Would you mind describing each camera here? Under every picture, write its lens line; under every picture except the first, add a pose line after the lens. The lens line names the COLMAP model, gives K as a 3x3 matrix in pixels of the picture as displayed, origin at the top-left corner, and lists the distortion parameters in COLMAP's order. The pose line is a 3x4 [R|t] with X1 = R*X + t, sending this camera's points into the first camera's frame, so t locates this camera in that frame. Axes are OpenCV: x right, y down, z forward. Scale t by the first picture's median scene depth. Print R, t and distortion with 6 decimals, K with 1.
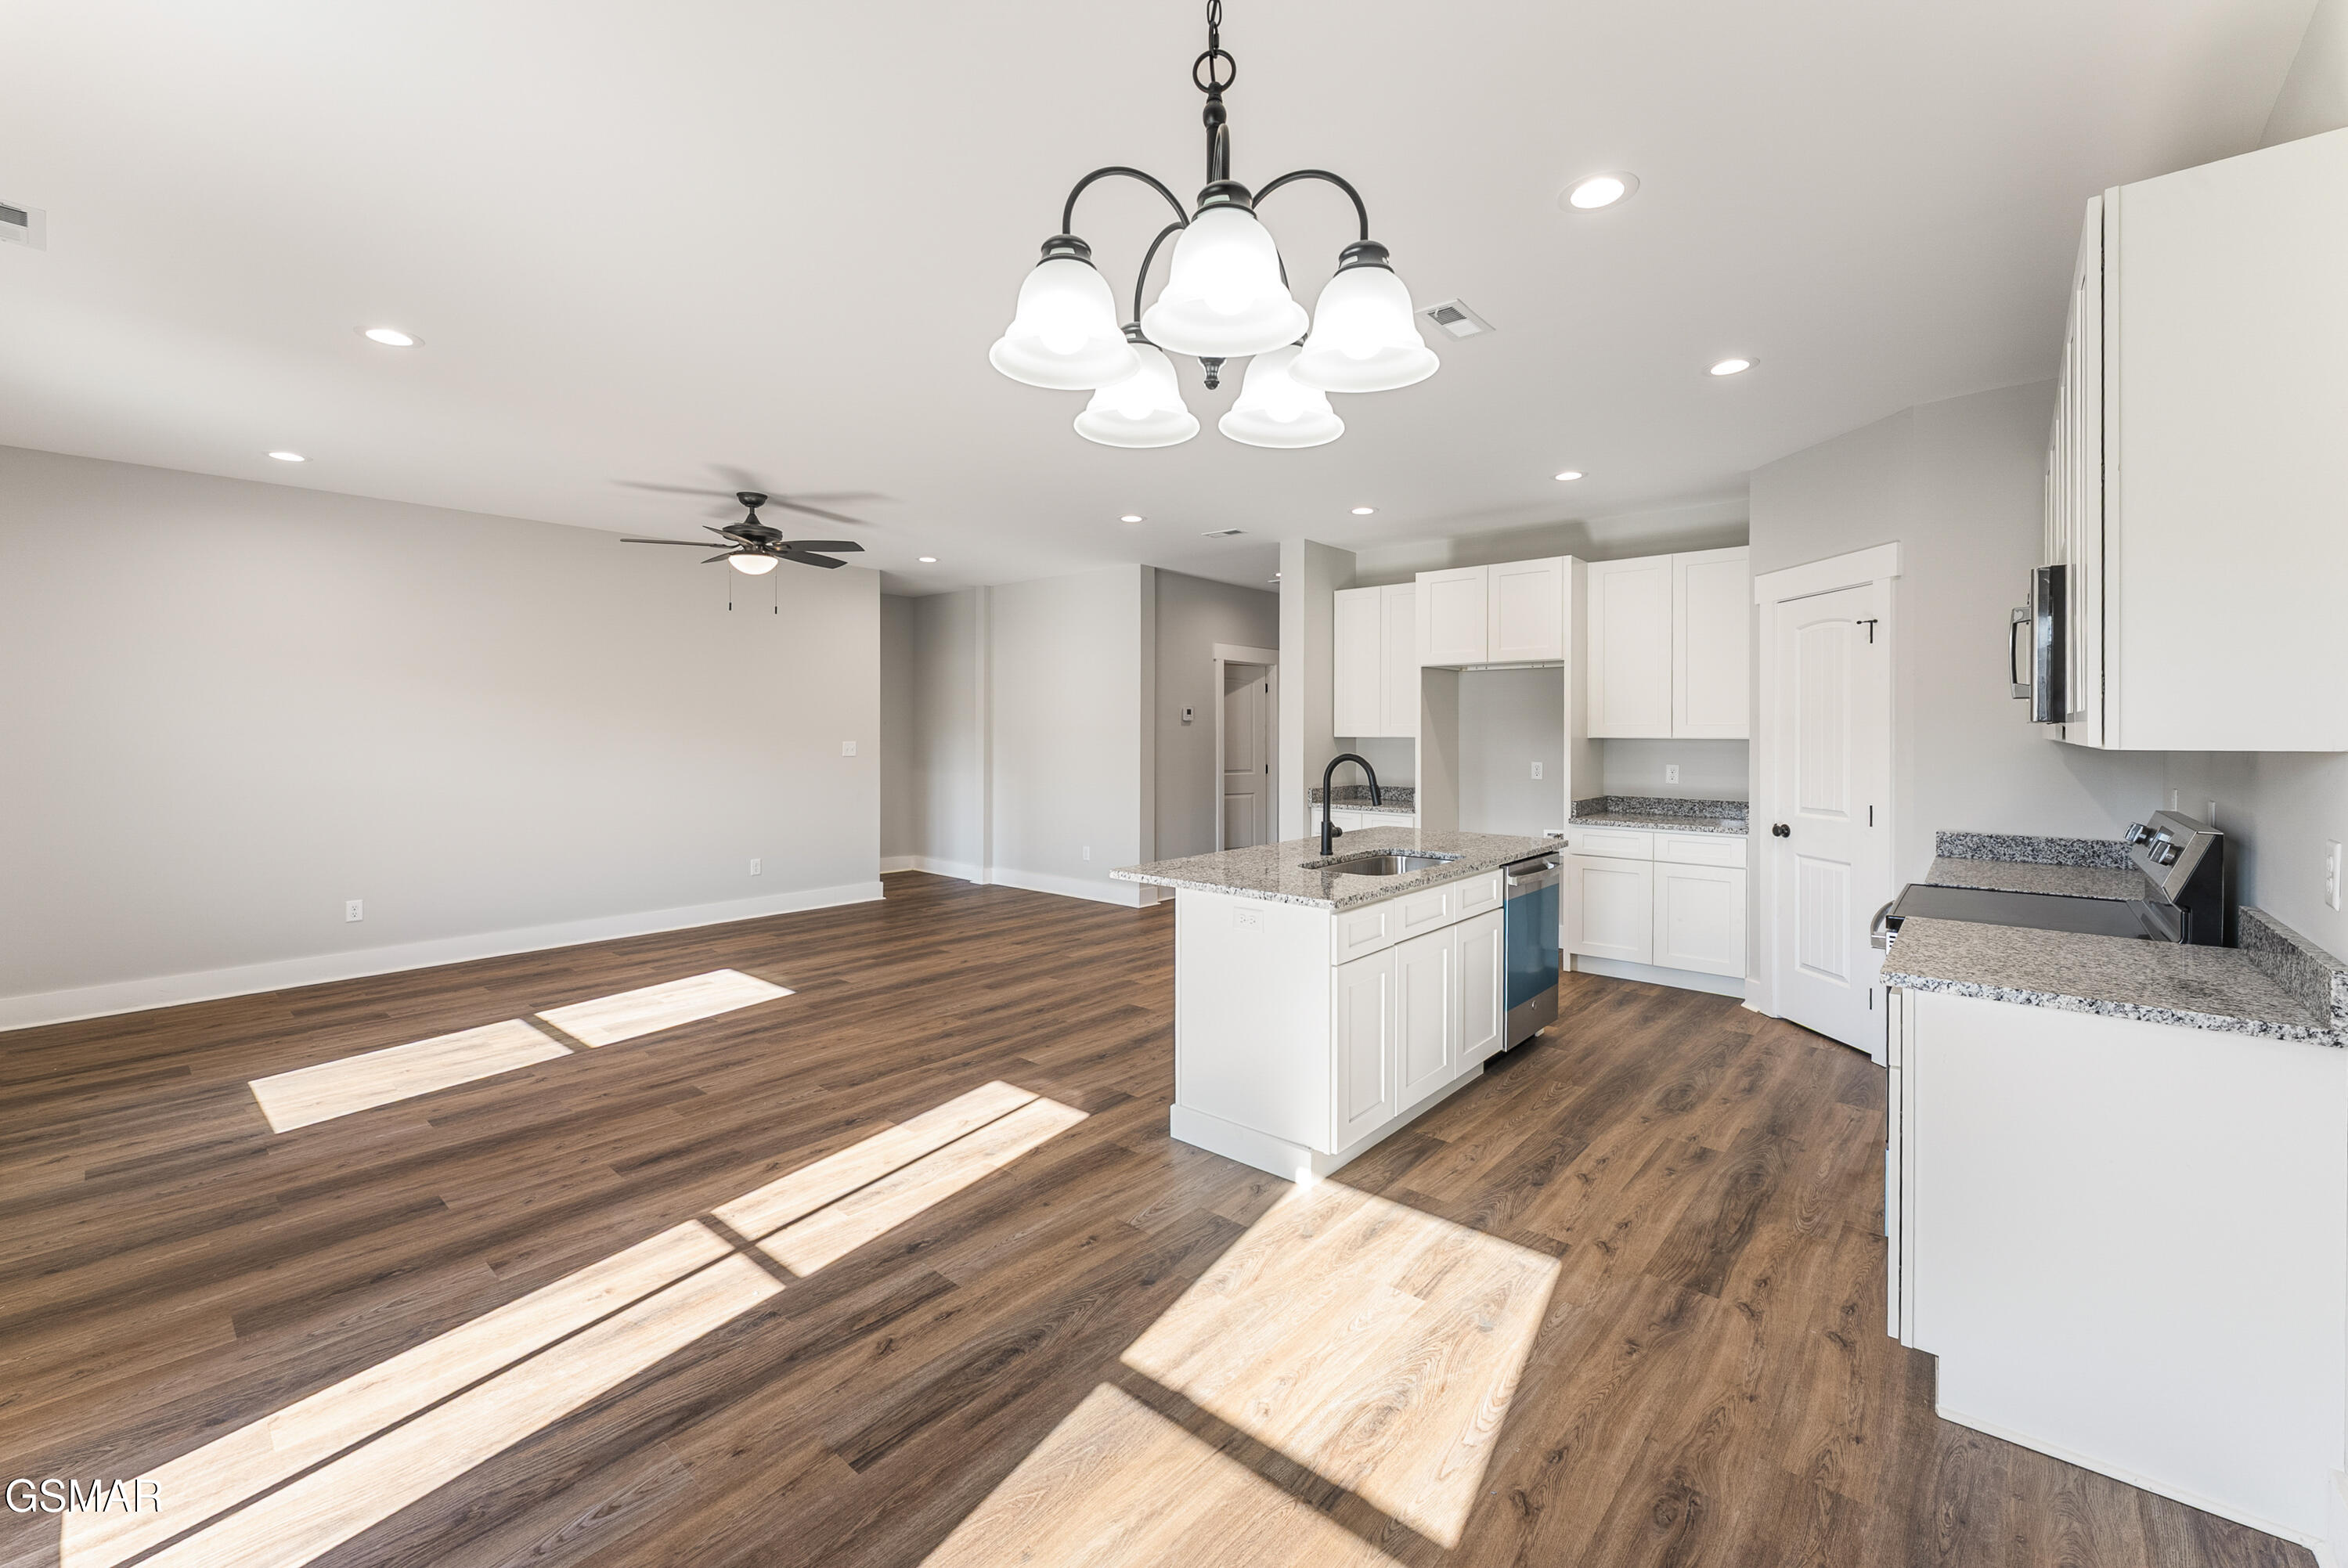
lens RADIAL K [[967.1, 0, 1182.8], [0, 967.1, 734.4], [0, 0, 1]] dist [-0.001032, 0.000041]
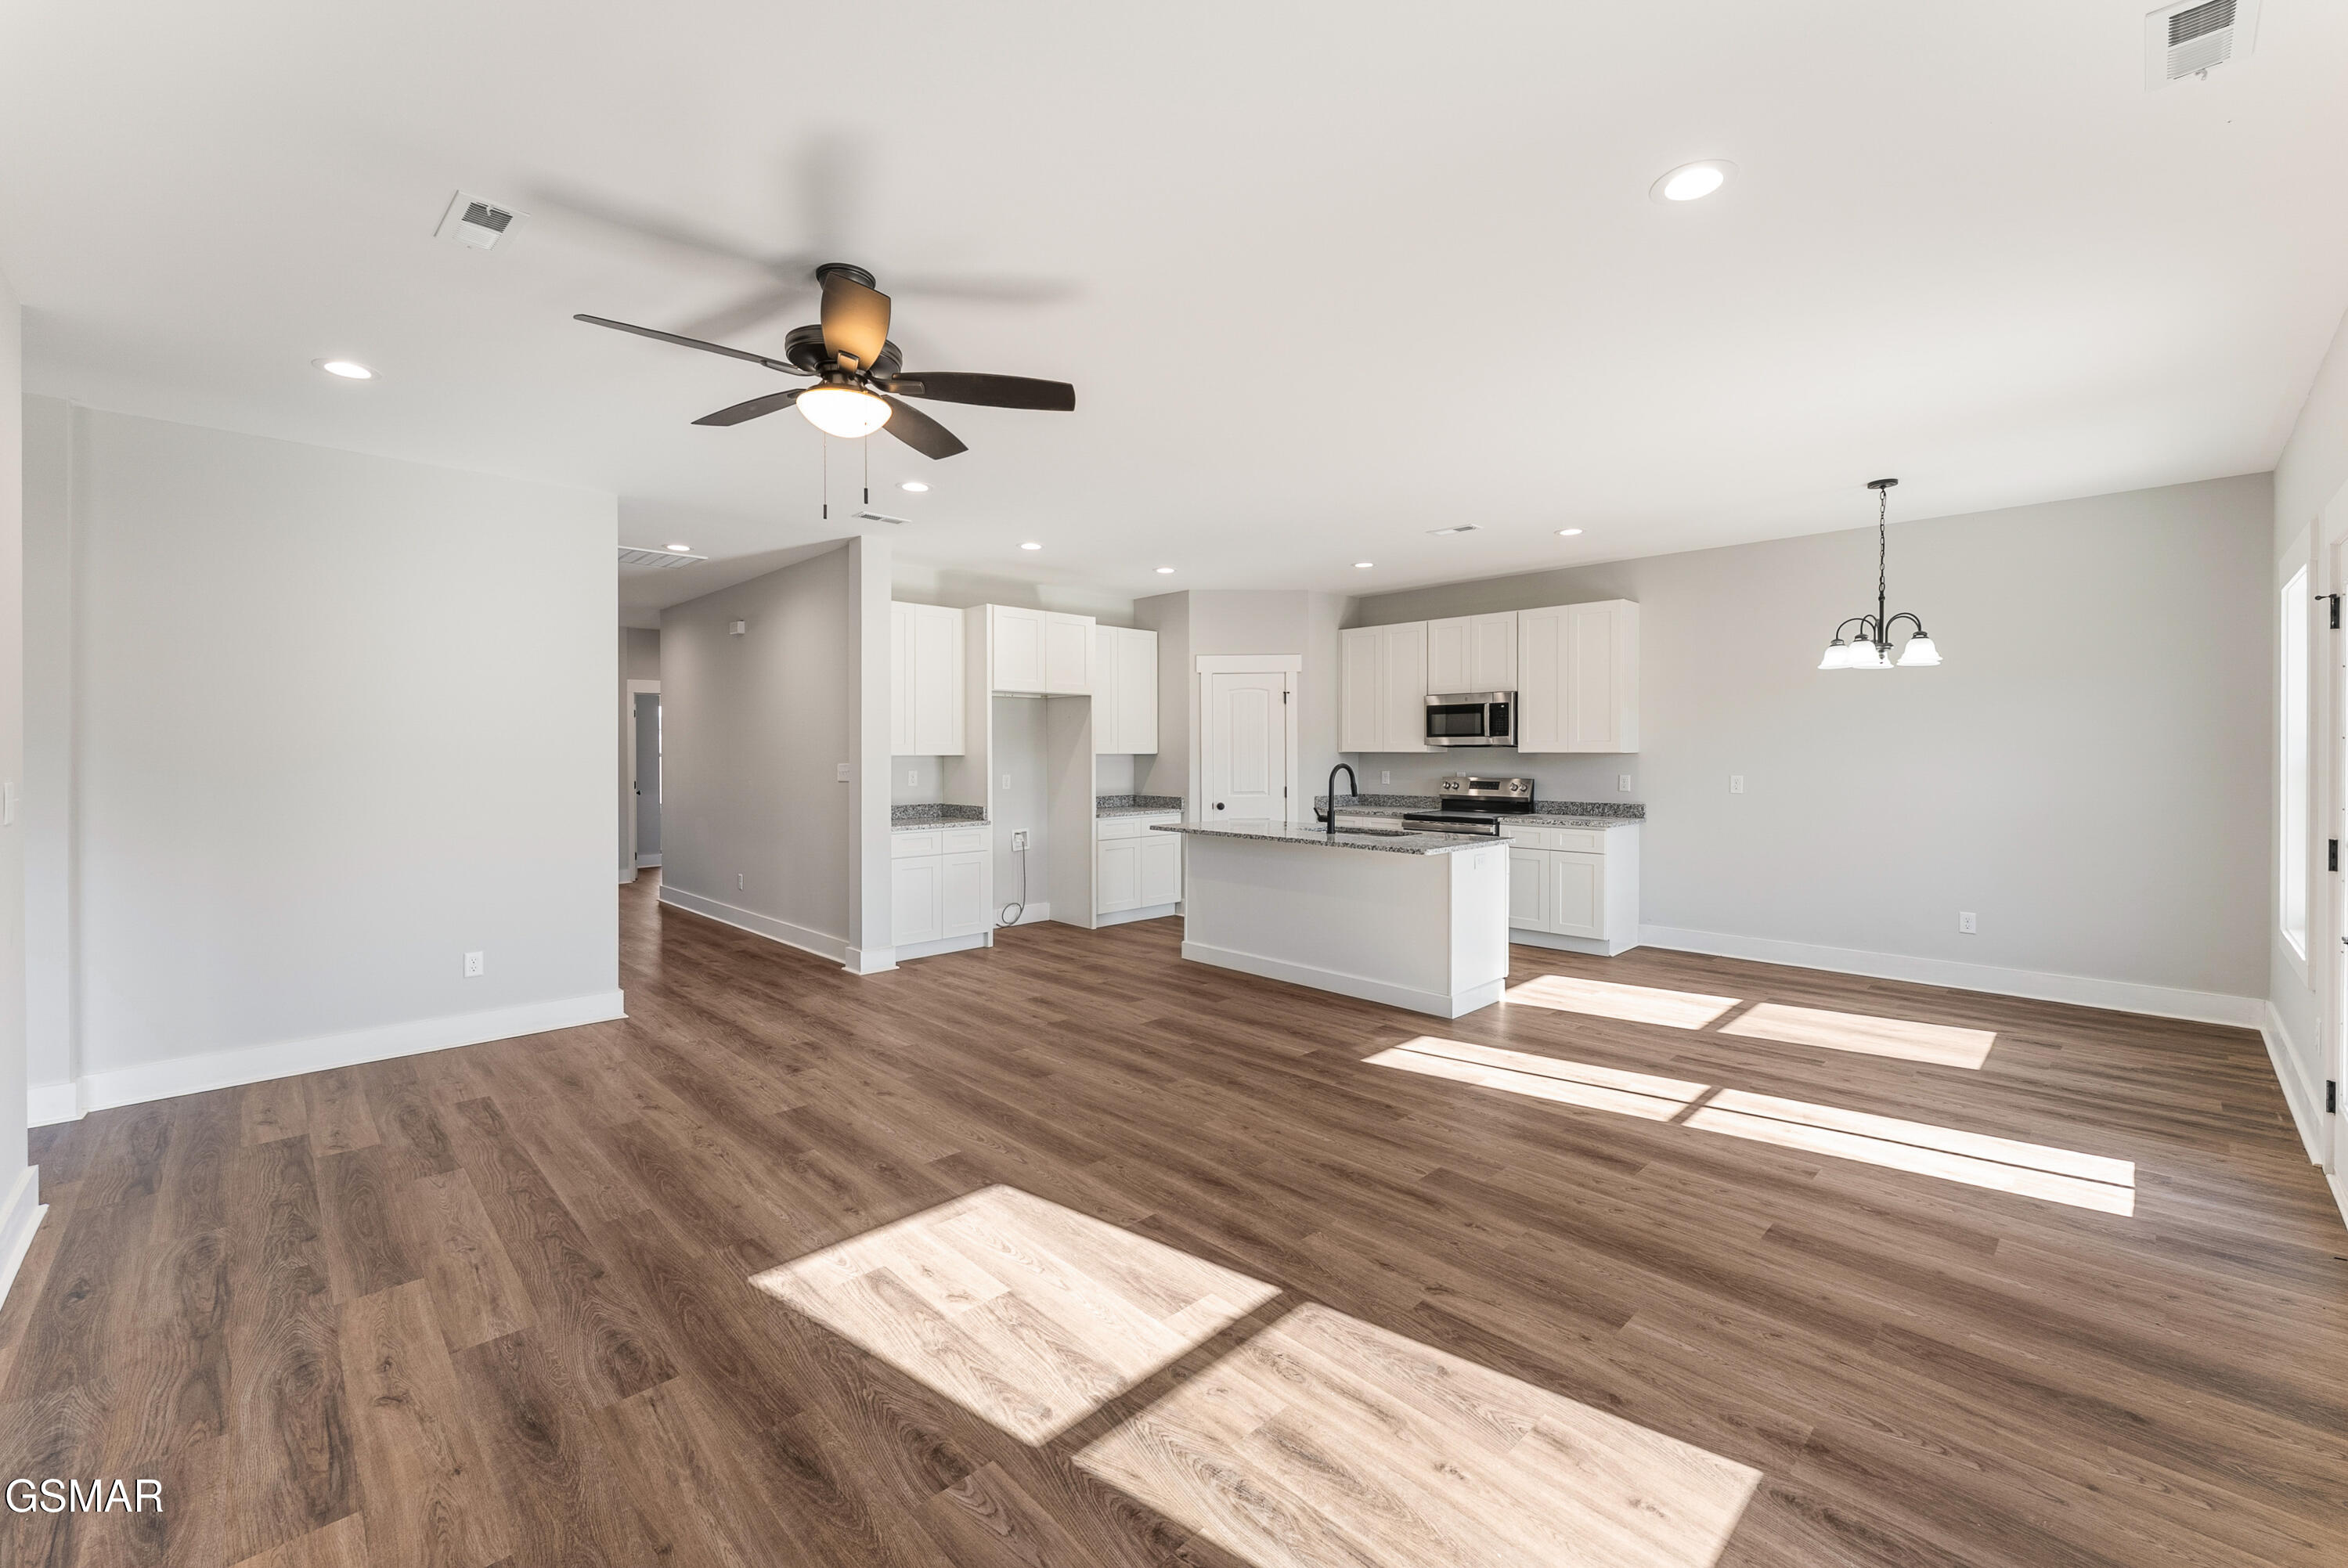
lens RADIAL K [[967.1, 0, 1182.8], [0, 967.1, 734.4], [0, 0, 1]] dist [-0.001032, 0.000041]
pose [[0.071715, 0.017124, 0.997278, -1.373278], [0.002327, 0.999847, -0.017335, 0.000717], [-0.997422, 0.003564, 0.071664, 1.165864]]
